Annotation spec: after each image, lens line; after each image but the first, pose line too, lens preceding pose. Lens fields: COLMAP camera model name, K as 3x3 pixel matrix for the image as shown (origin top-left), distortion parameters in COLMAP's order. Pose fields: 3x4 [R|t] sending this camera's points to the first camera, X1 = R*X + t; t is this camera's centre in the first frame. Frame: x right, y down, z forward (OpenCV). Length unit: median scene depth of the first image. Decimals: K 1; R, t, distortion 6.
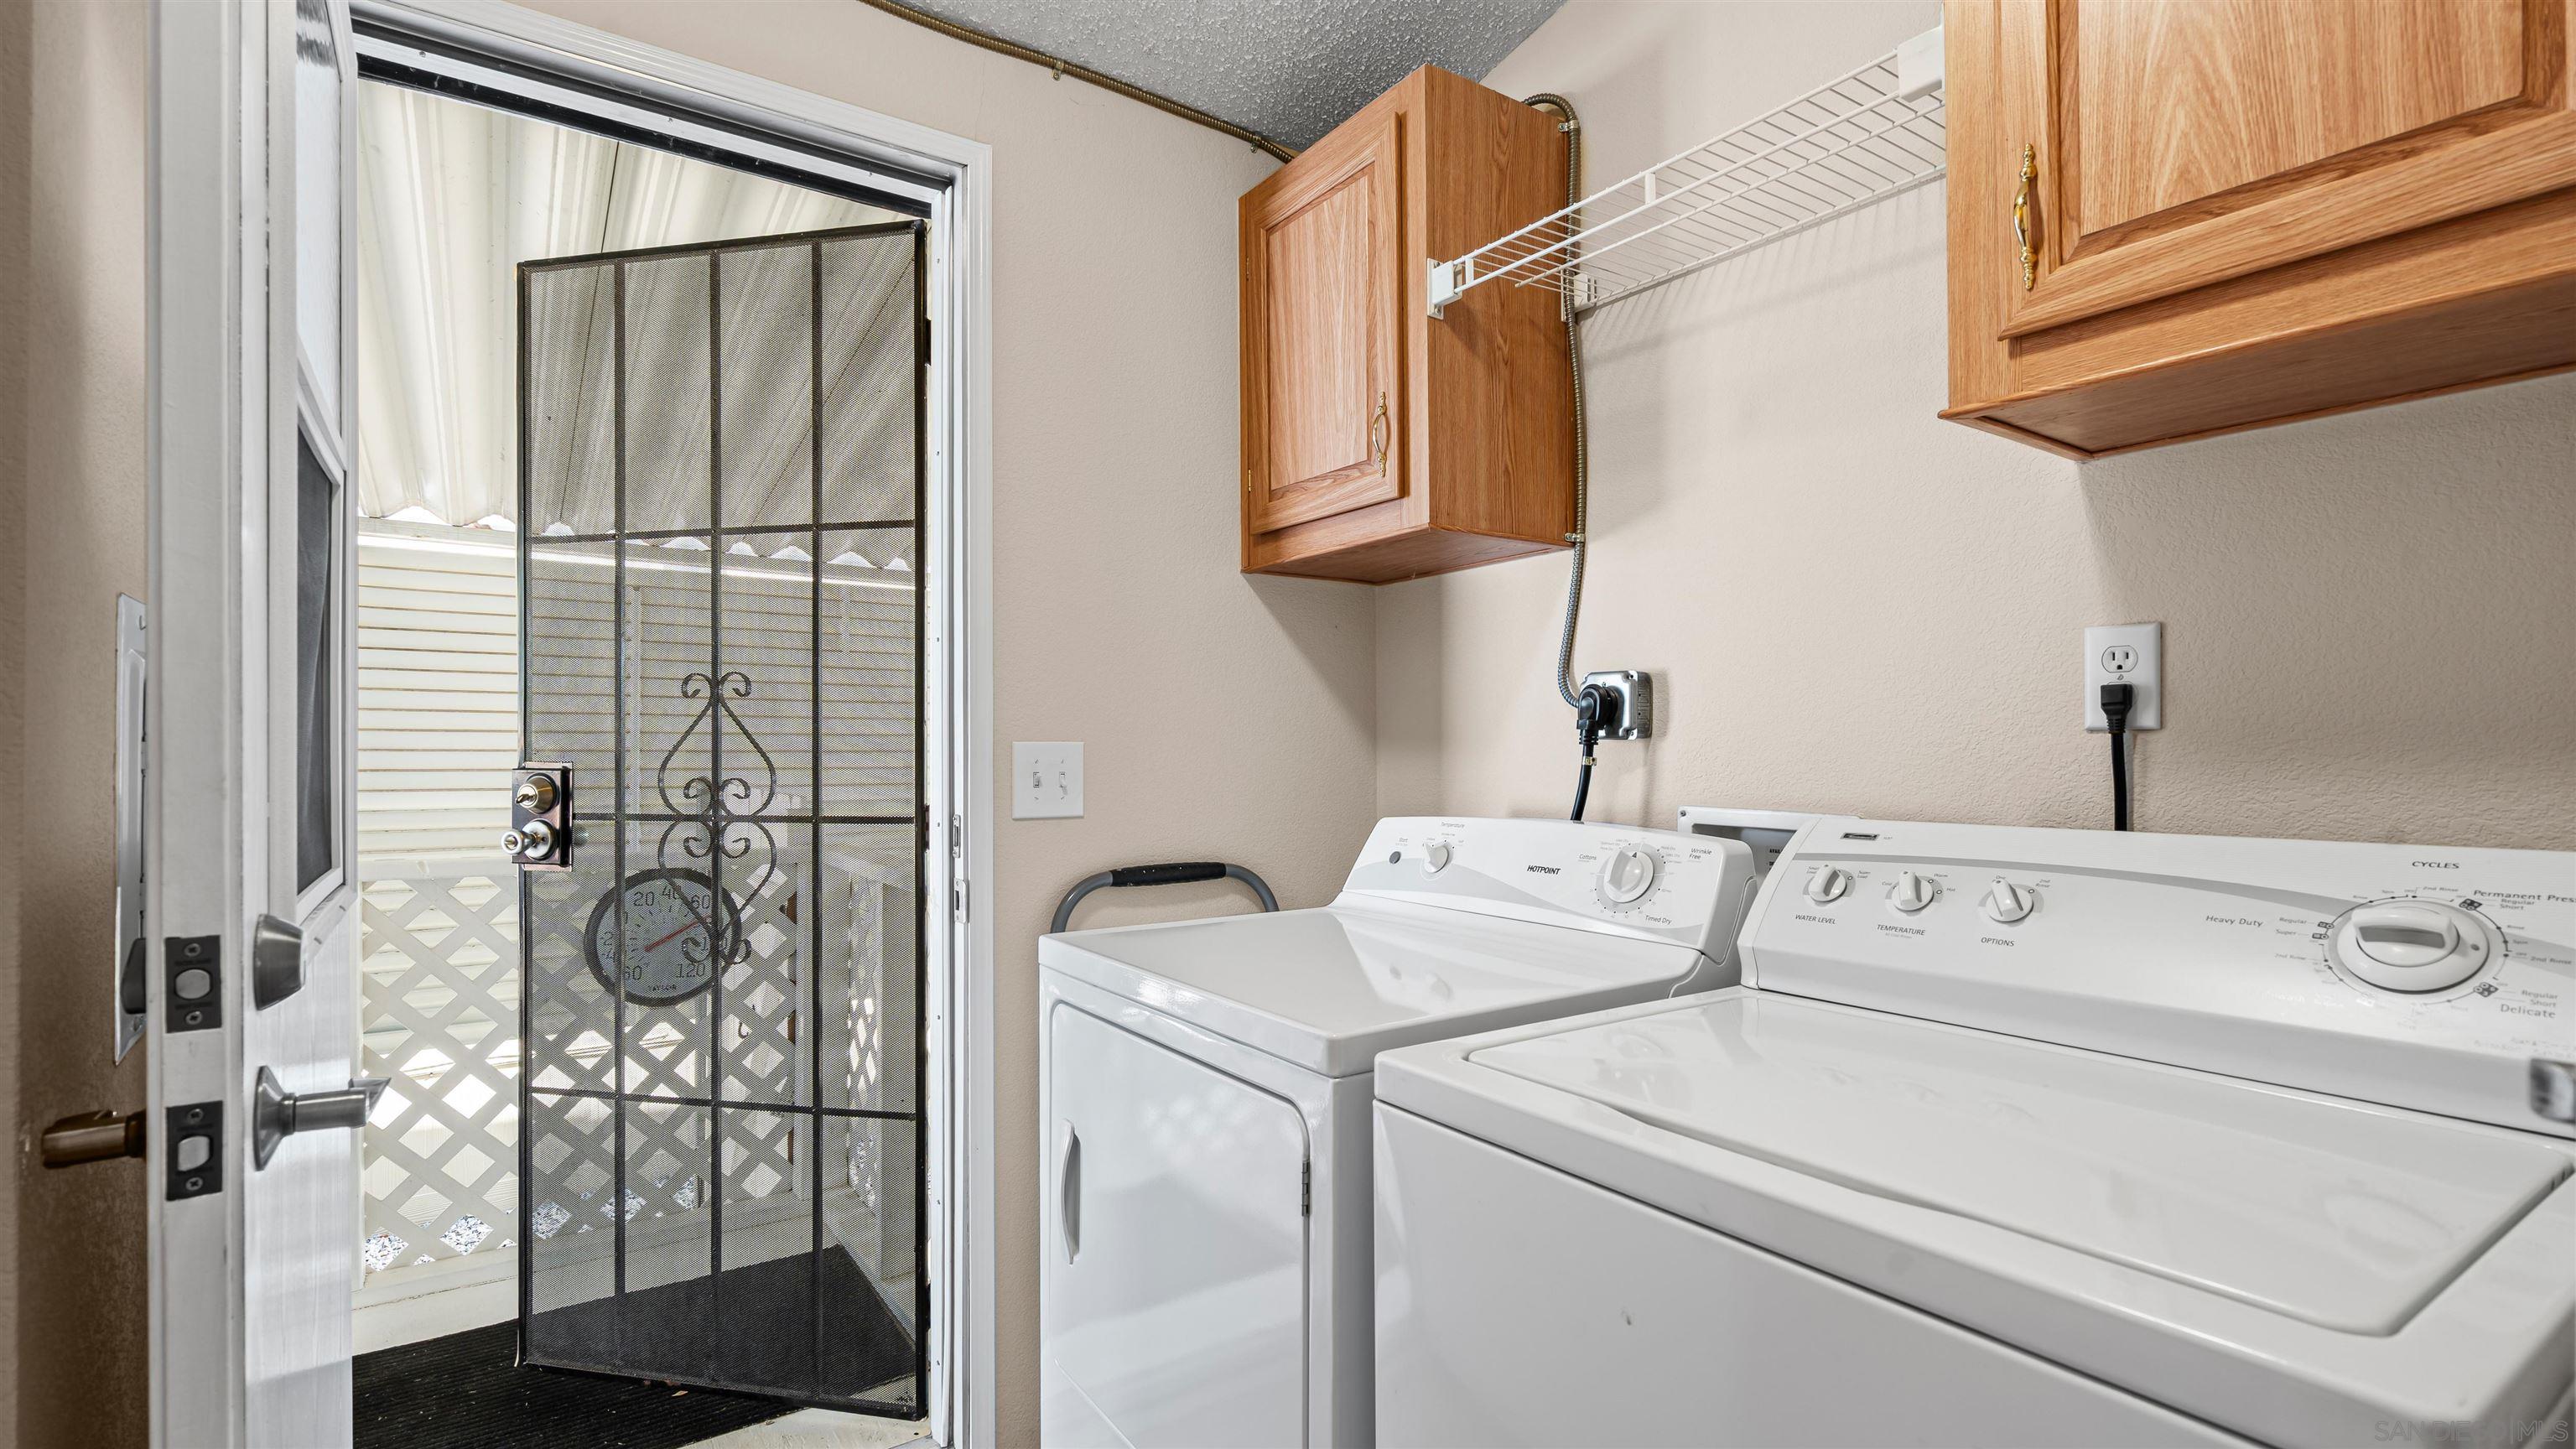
lens RADIAL K [[1162.5, 0, 1286.1], [0, 1162.5, 749.8], [0, 0, 1]] dist [-0.004698, 0.002340]
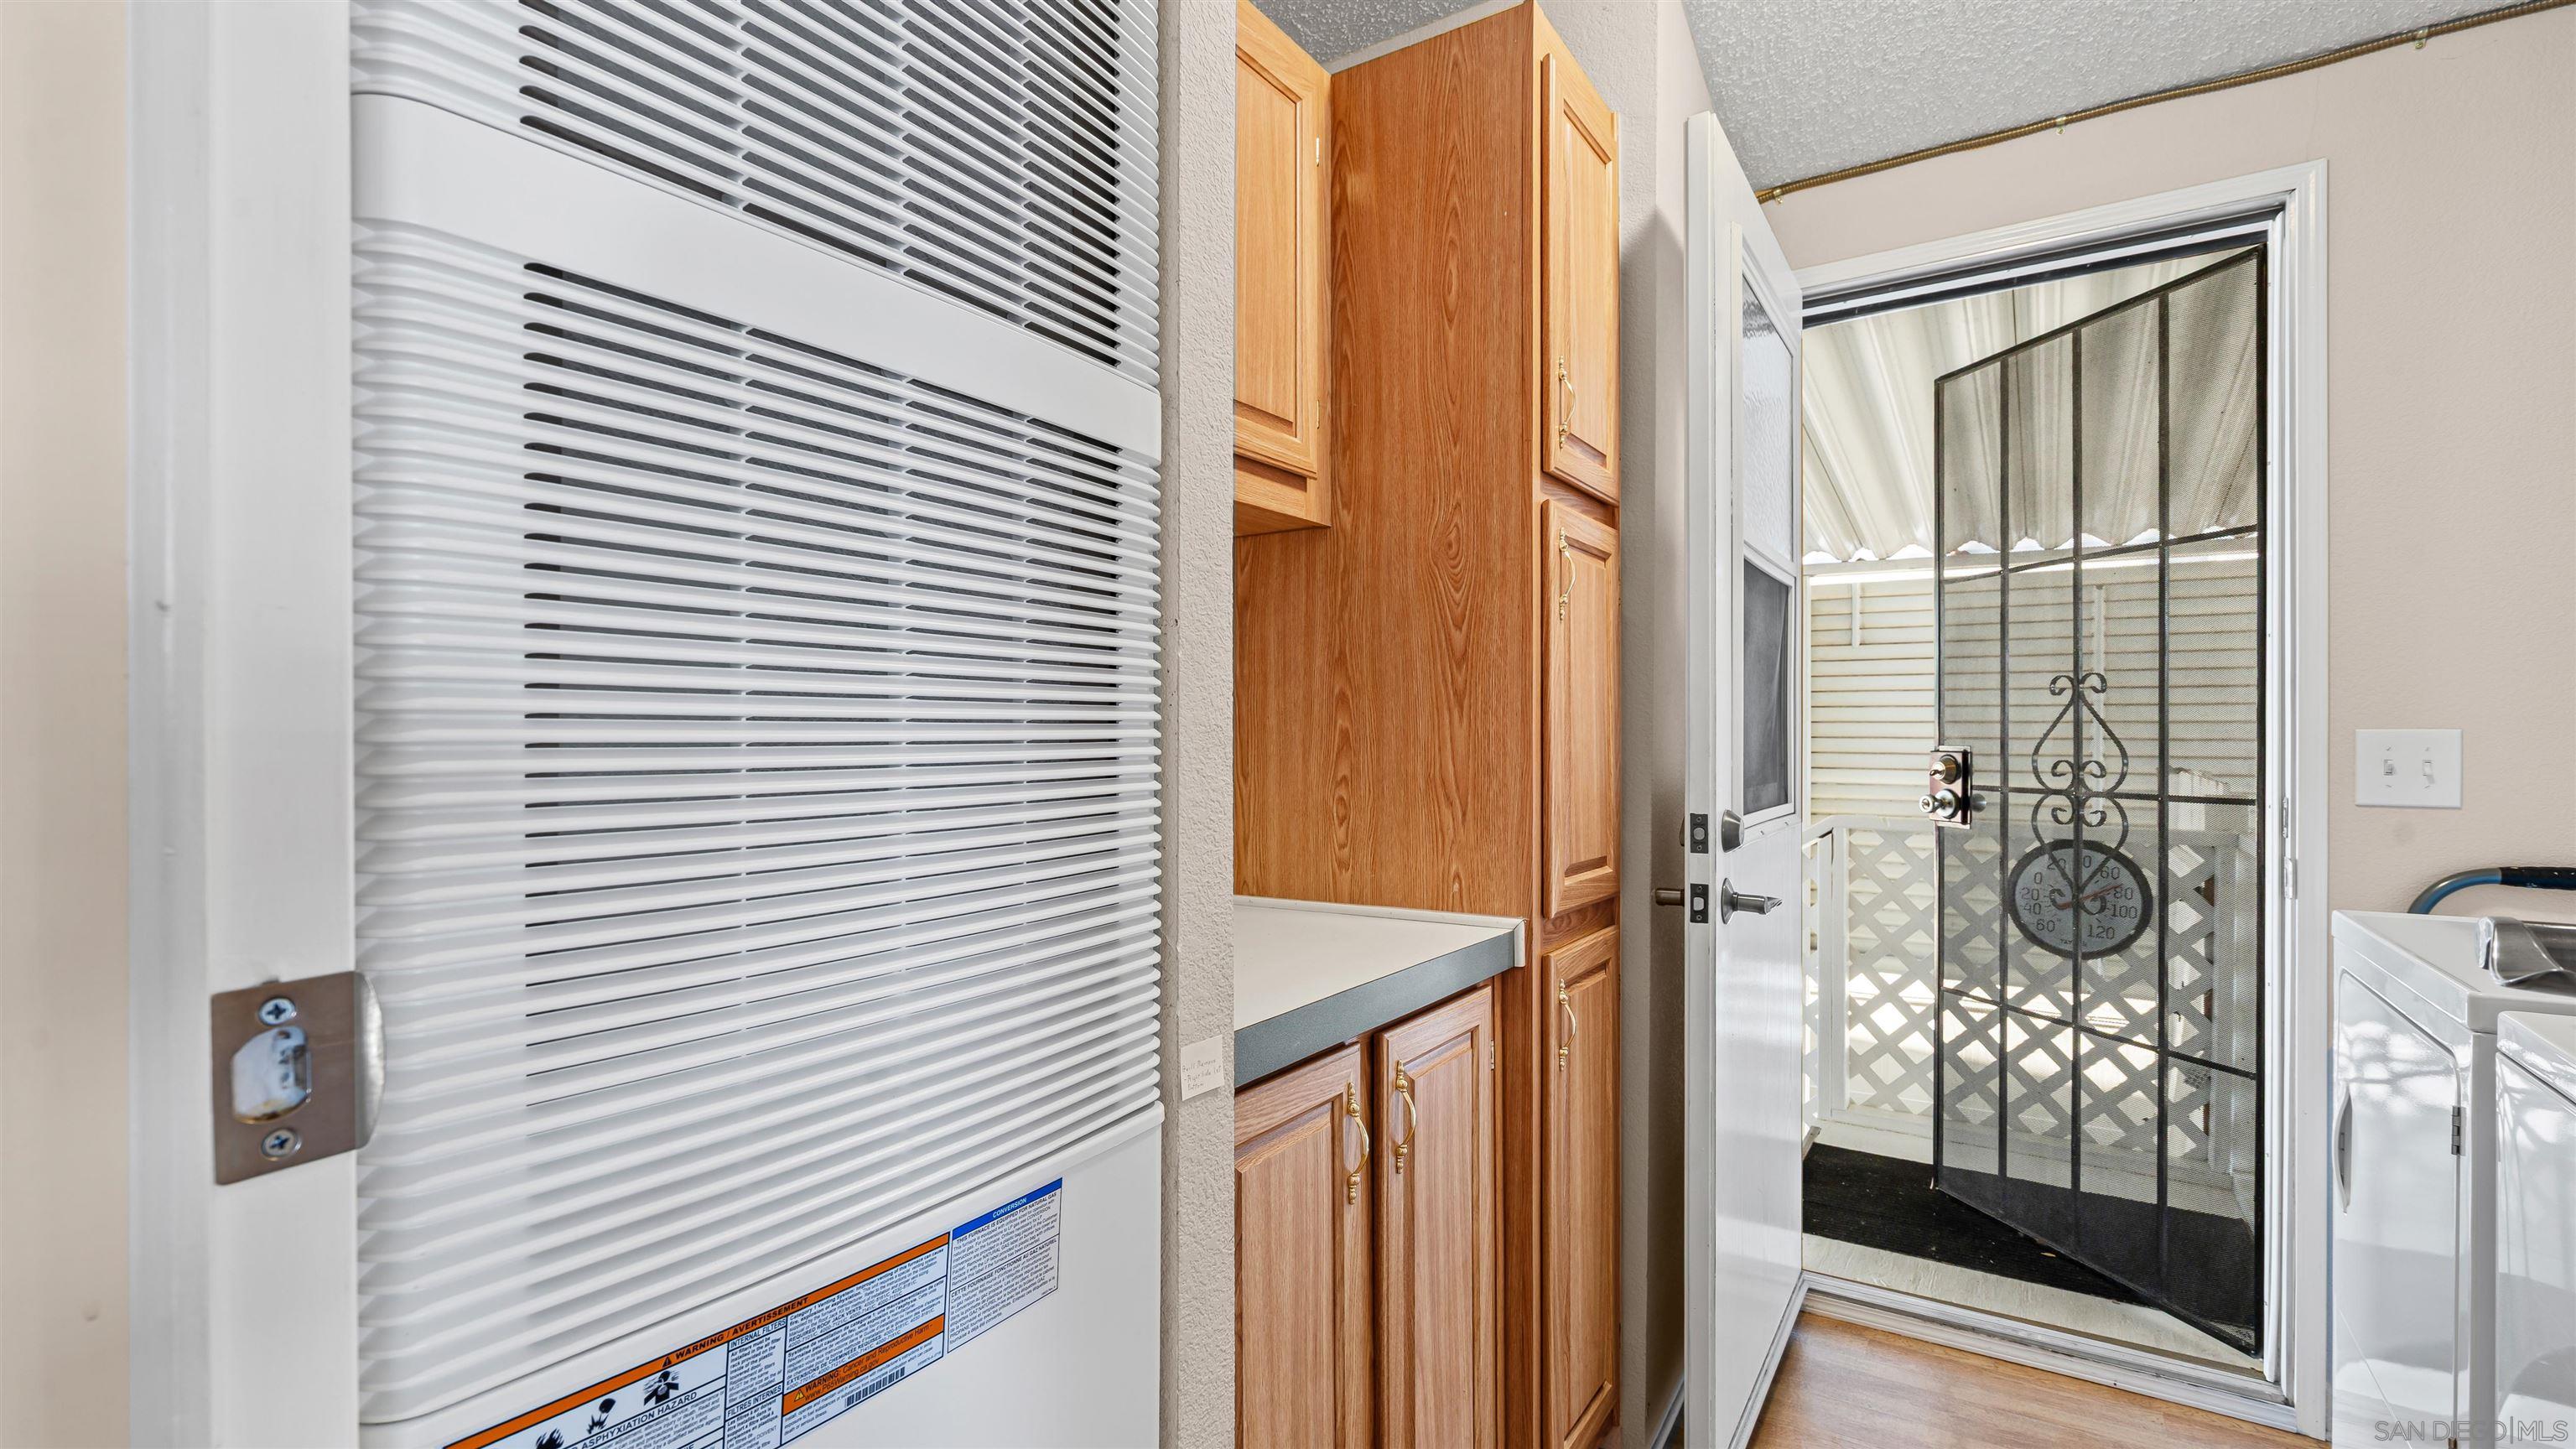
lens RADIAL K [[1162.5, 0, 1289.4], [0, 1162.5, 740.5], [0, 0, 1]] dist [-0.004698, 0.002340]
pose [[0.388291, 0.003602, -0.921530, 0.308919], [-0.001354, 0.999994, 0.003338, 0.000911], [0.921536, -0.000048, 0.388293, -0.233613]]
